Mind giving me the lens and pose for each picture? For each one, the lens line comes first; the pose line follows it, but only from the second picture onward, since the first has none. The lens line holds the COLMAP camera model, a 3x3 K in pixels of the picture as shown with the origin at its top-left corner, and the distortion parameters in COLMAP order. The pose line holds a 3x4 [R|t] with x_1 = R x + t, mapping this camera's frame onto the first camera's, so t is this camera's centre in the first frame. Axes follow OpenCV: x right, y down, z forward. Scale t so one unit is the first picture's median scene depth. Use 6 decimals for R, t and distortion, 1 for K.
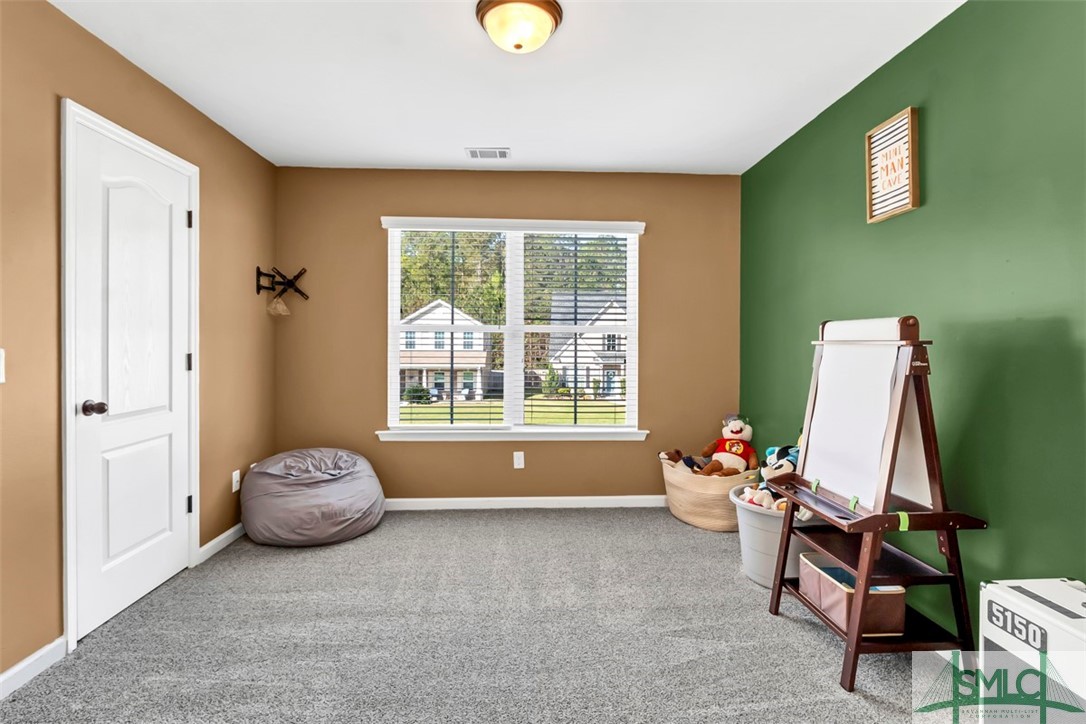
lens RADIAL K [[535.3, 0, 544.2], [0, 535.3, 356.7], [0, 0, 1]] dist [0.004275, 0.000895]
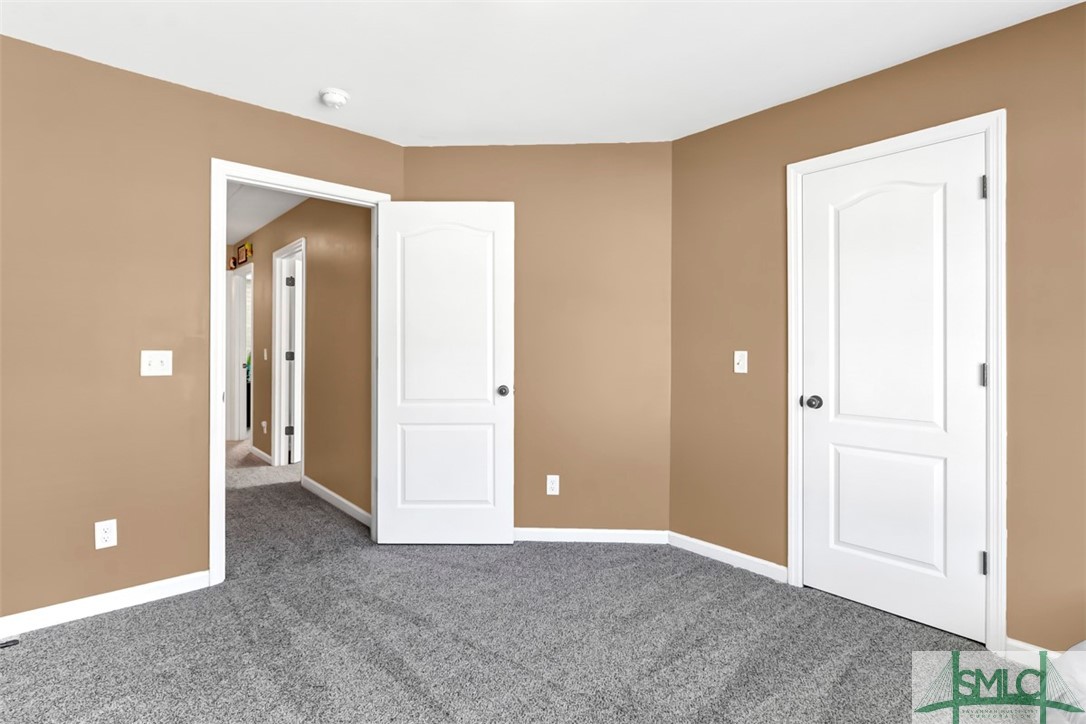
lens RADIAL K [[535.3, 0, 543.8], [0, 535.3, 350.9], [0, 0, 1]] dist [0.004275, 0.000895]
pose [[-0.774339, -0.002278, -0.632767, 0.355558], [-0.023297, 0.999418, 0.024912, -0.033203], [0.632343, 0.034032, -0.773941, 1.391221]]
